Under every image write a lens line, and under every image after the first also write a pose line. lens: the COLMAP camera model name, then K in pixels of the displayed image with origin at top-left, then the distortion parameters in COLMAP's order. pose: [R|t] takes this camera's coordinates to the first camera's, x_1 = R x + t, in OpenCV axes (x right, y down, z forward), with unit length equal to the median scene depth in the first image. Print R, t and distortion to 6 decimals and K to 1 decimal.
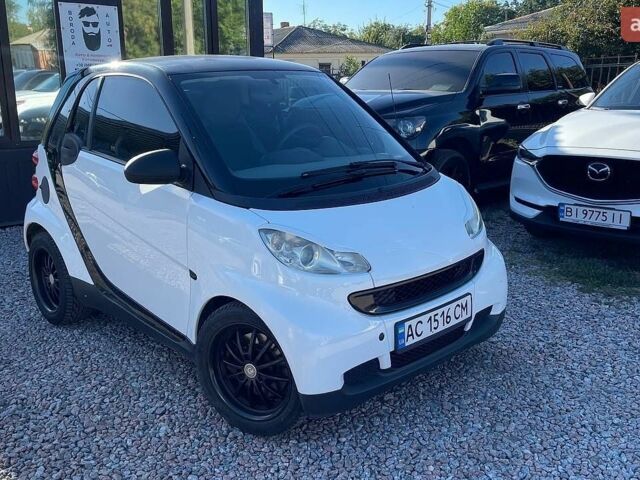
lens RADIAL K [[635.7, 0, 316.9], [0, 635.7, 239.7], [0, 0, 1]] dist [0.074092, -0.096755]
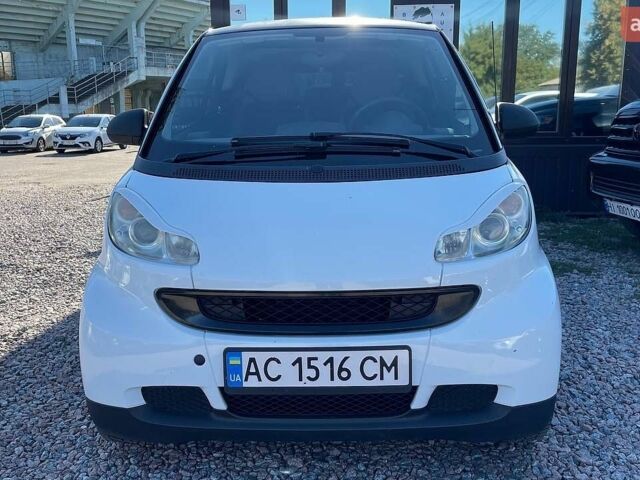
lens RADIAL K [[635.7, 0, 316.9], [0, 635.7, 239.7], [0, 0, 1]] dist [0.074092, -0.096755]
pose [[0.721637, 0.142983, -0.677345, 0.616456], [-0.170645, 0.984986, 0.026121, -0.020811], [0.670910, 0.096735, 0.735202, 0.508044]]
